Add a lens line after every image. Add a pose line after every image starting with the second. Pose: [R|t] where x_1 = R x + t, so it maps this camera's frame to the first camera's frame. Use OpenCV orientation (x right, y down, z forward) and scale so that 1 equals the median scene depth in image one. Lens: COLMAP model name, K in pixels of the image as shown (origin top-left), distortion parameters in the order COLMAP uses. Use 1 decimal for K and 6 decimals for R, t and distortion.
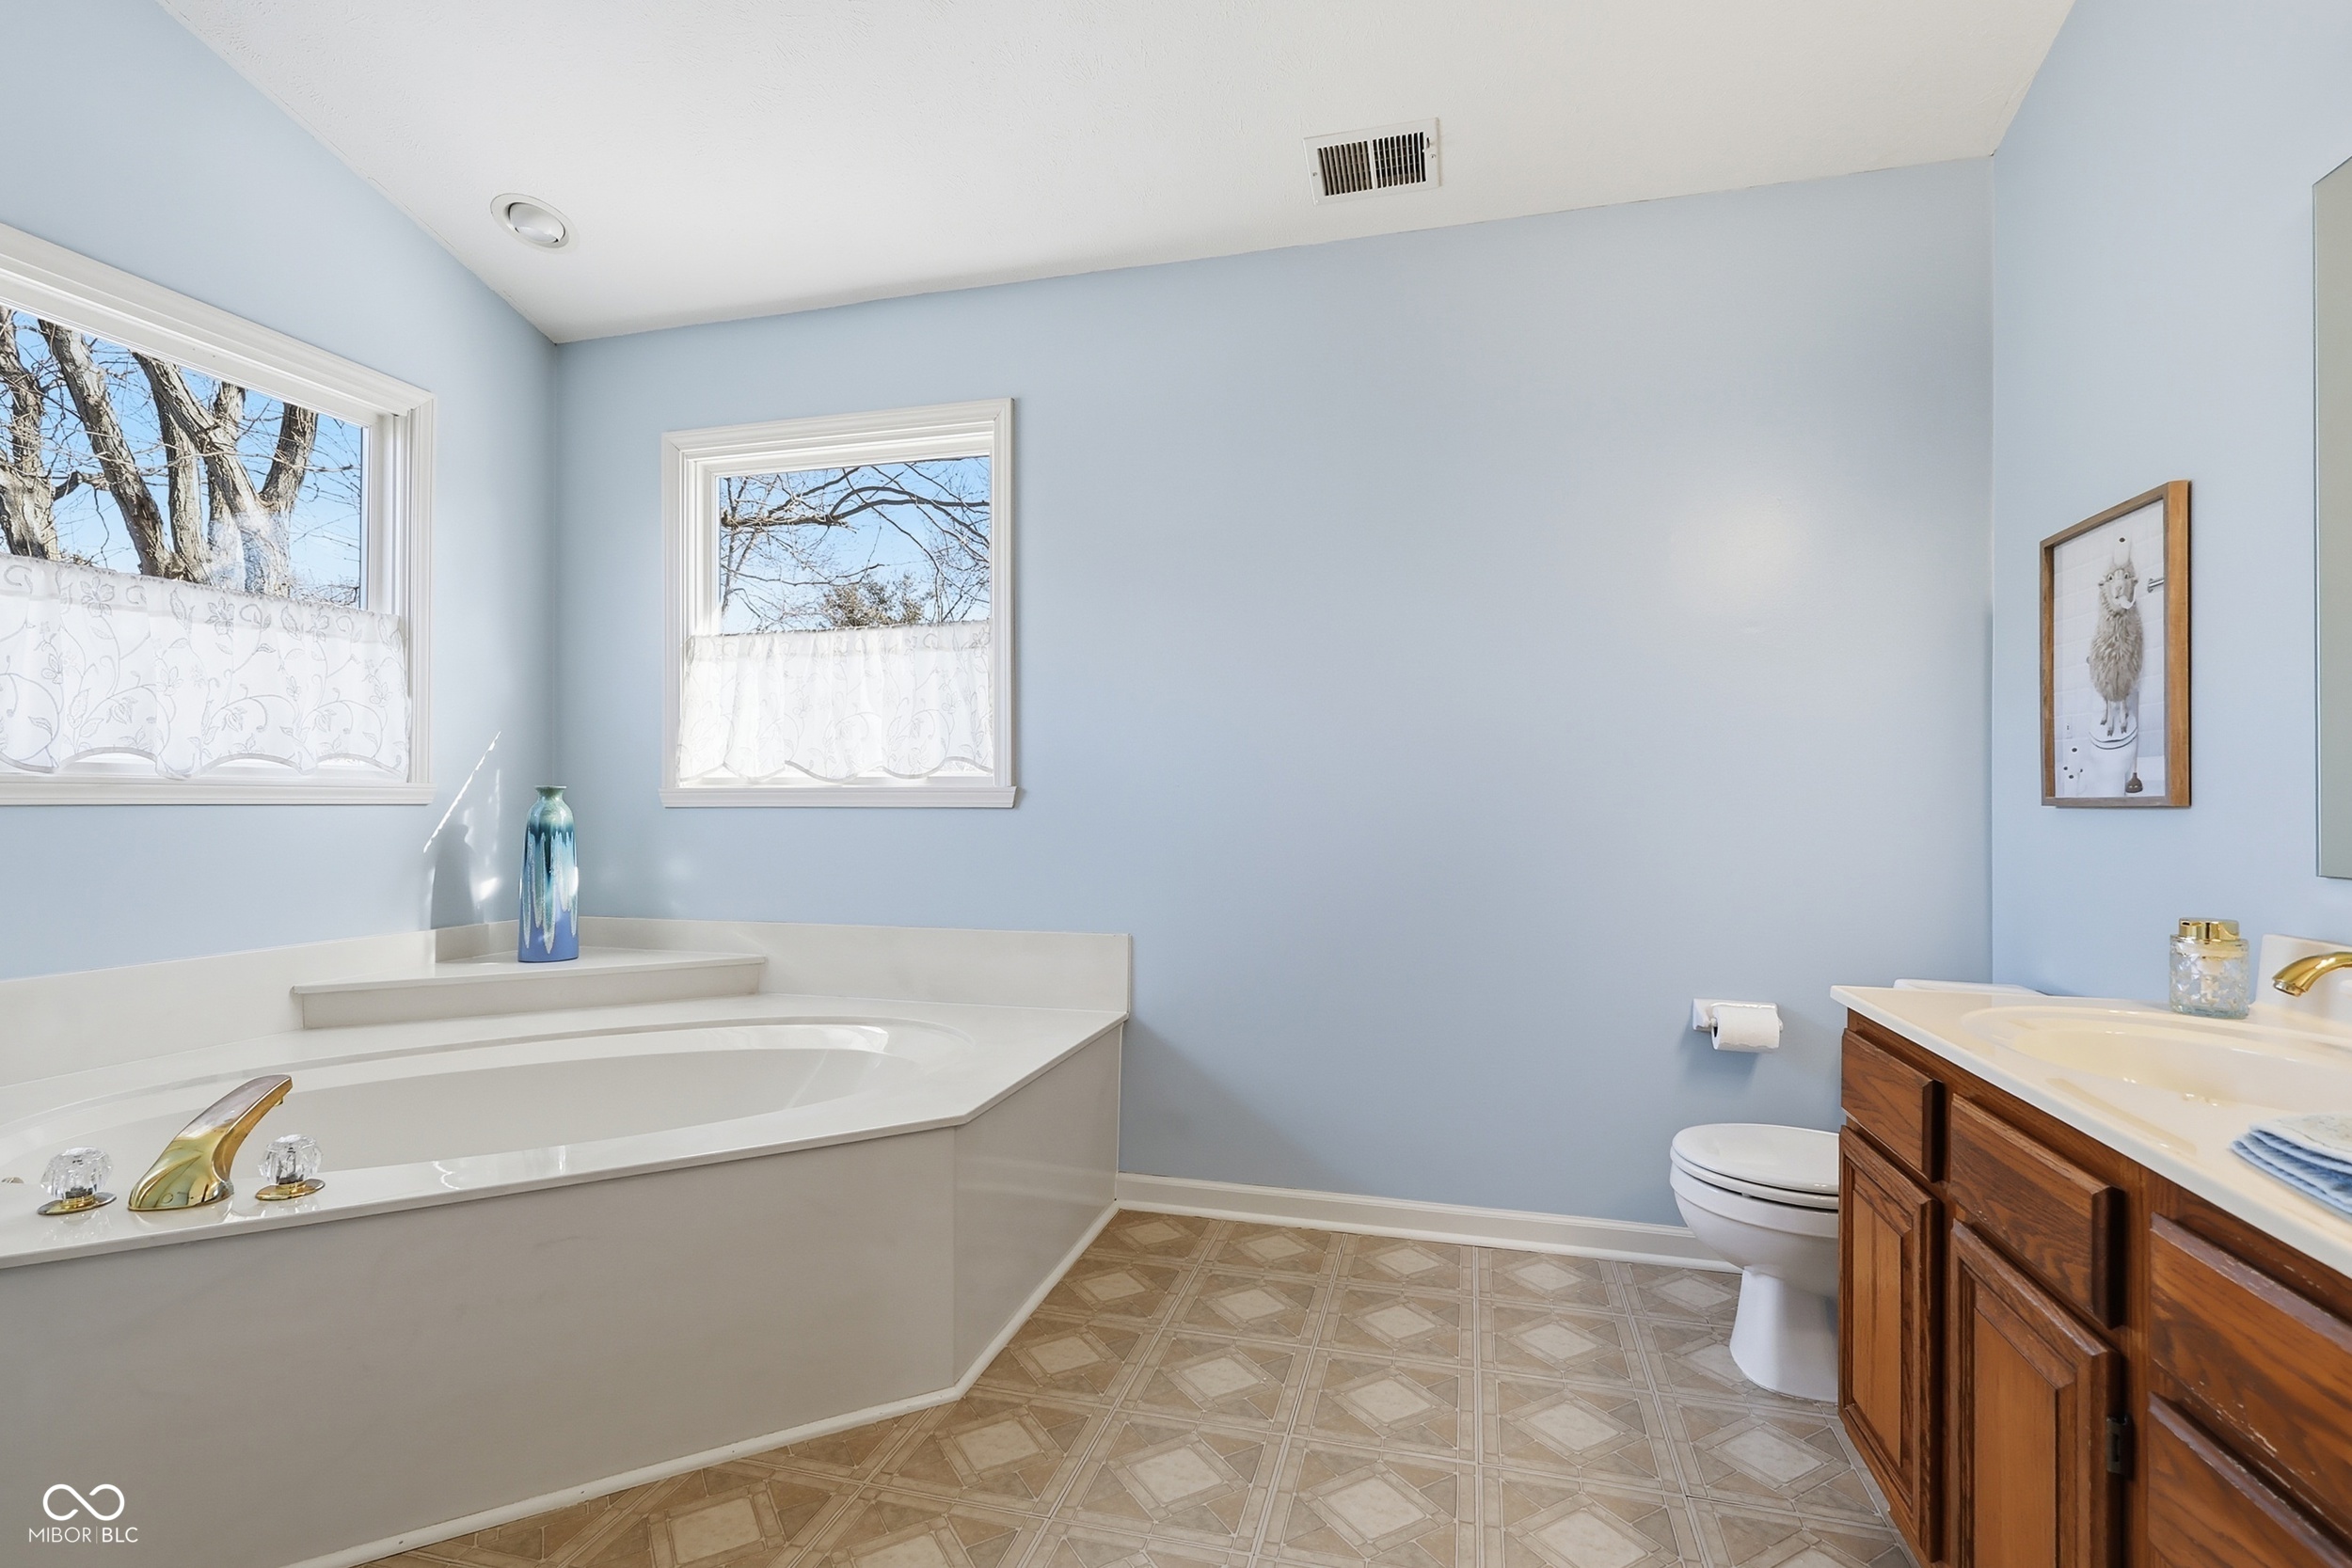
lens RADIAL K [[1100.9, 0, 1176.0], [0, 1100.9, 794.7], [0, 0, 1]] dist [-0.004155, 0.002513]
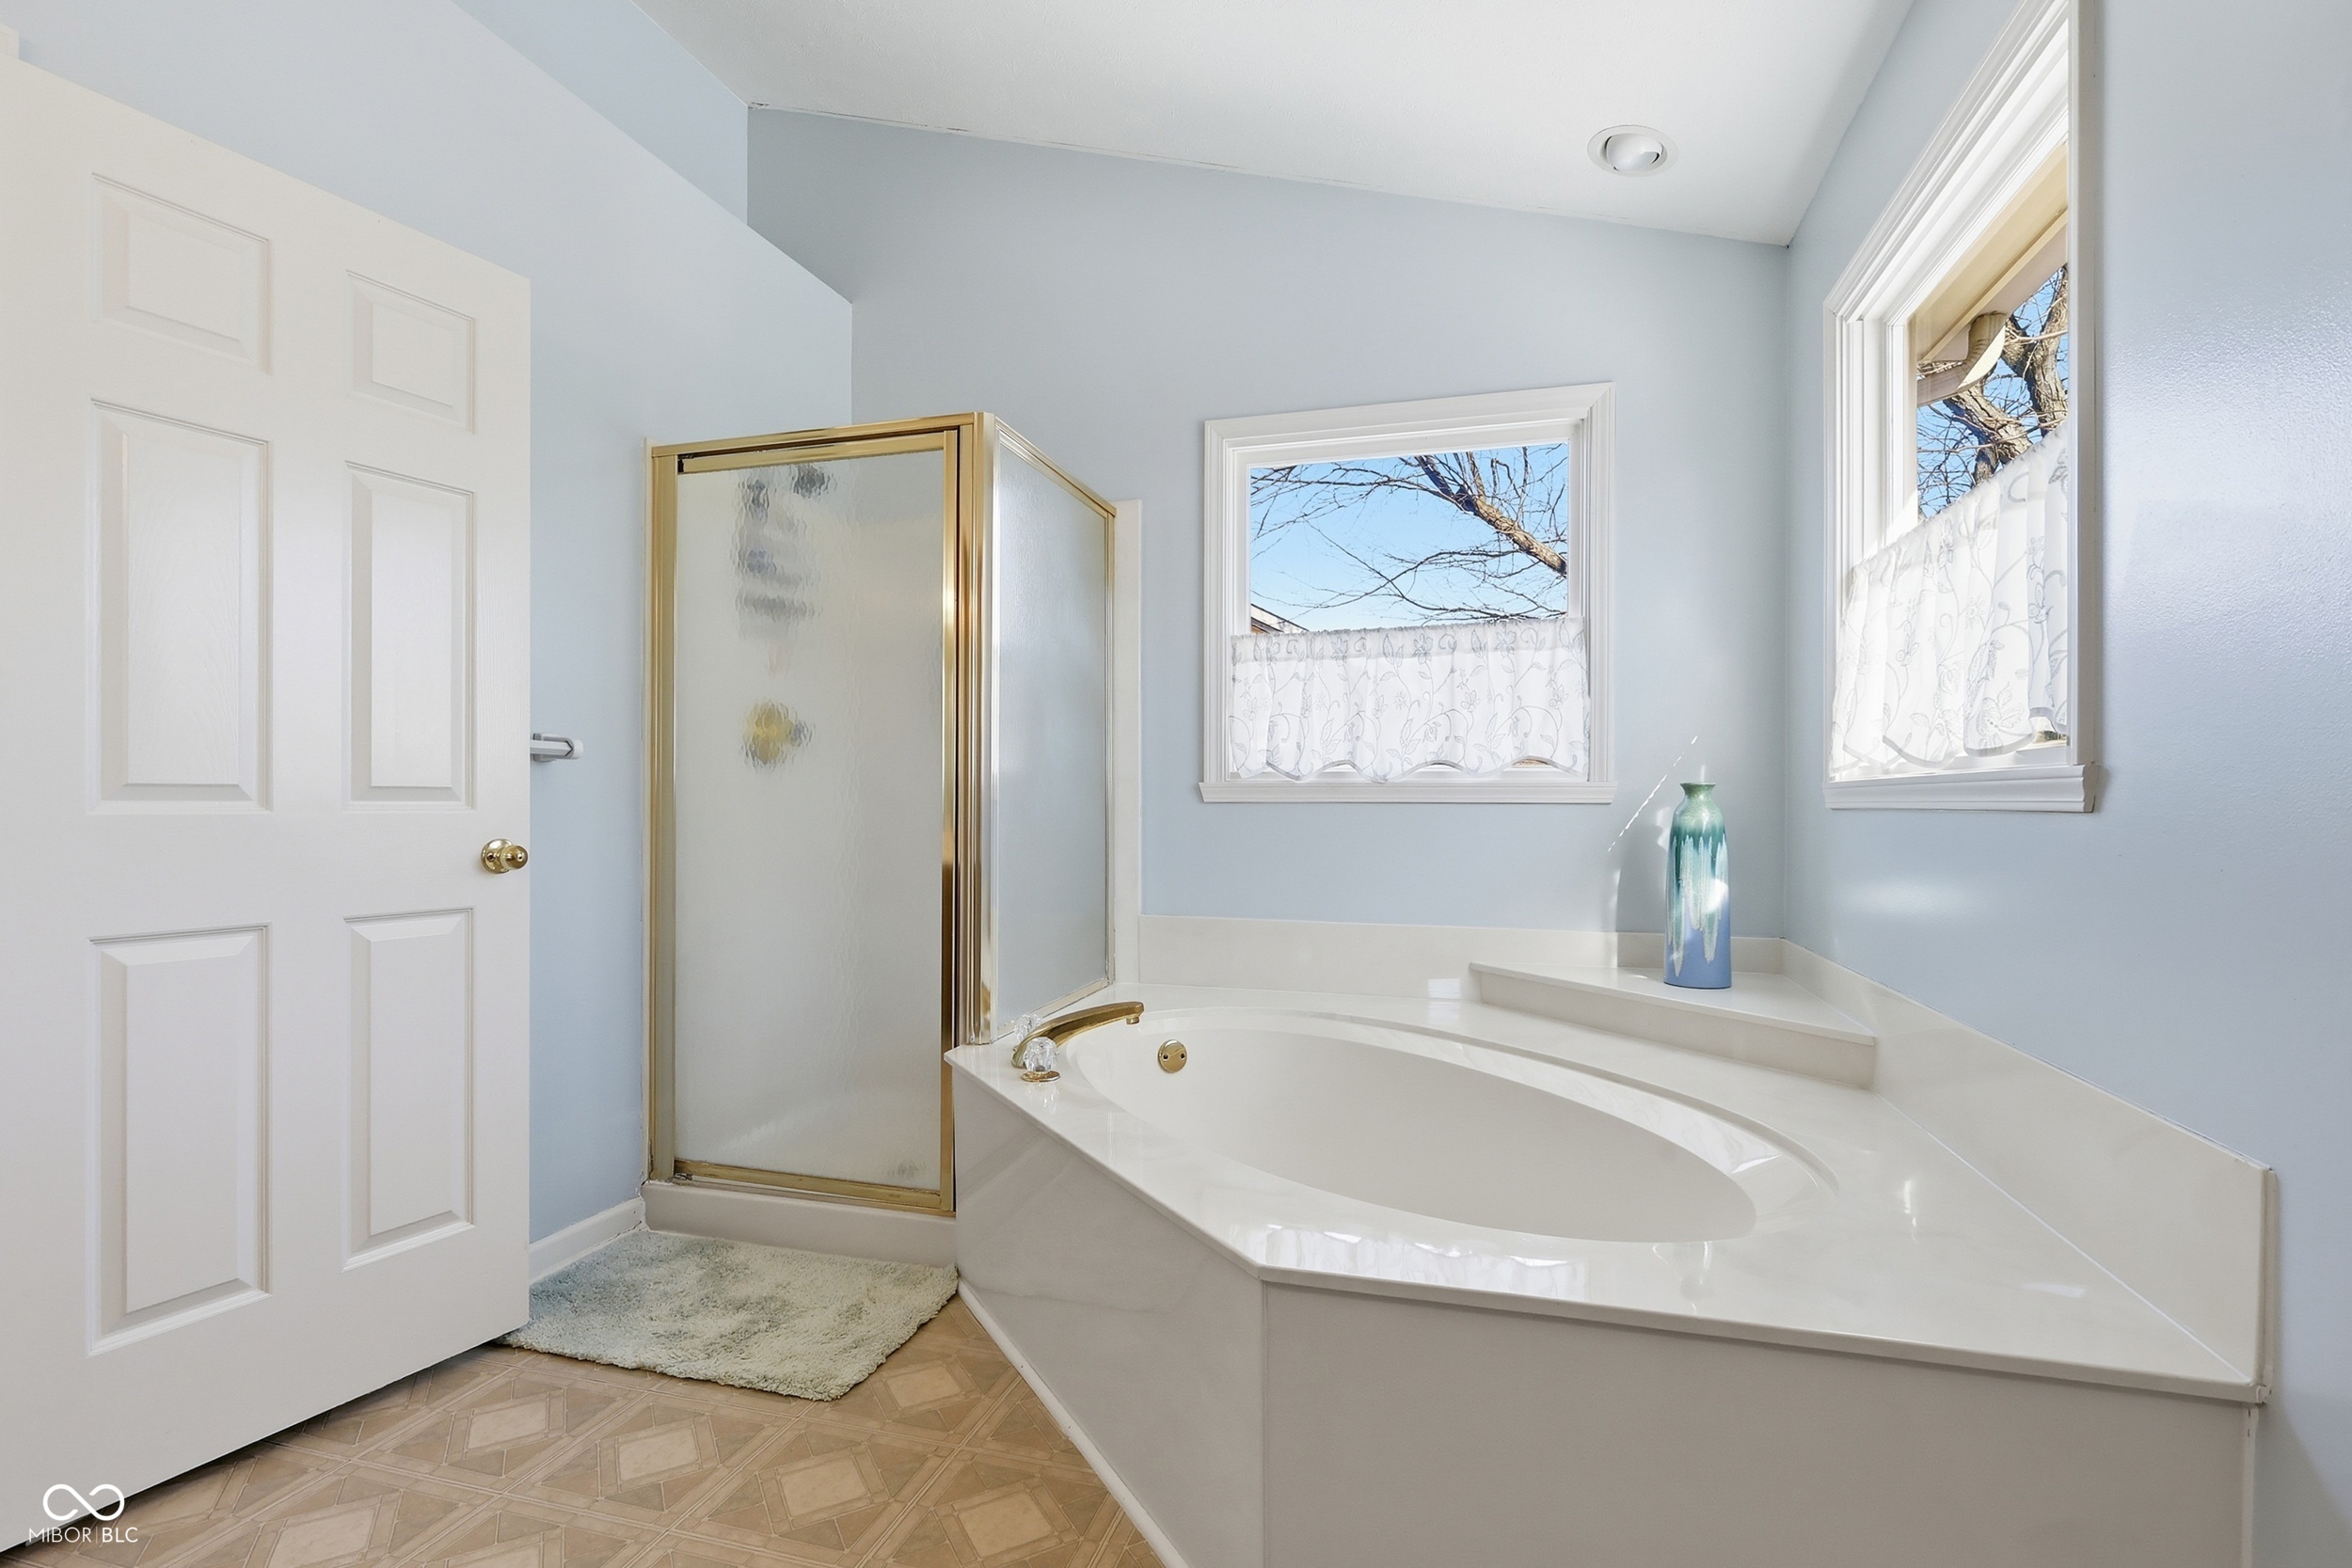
lens RADIAL K [[1100.9, 0, 1184.3], [0, 1100.9, 789.5], [0, 0, 1]] dist [-0.004155, 0.002513]
pose [[-0.010472, -0.013688, -0.999851, 0.307786], [0.003050, 0.999901, -0.013721, 0.008691], [0.999941, -0.003194, -0.010429, 0.646359]]
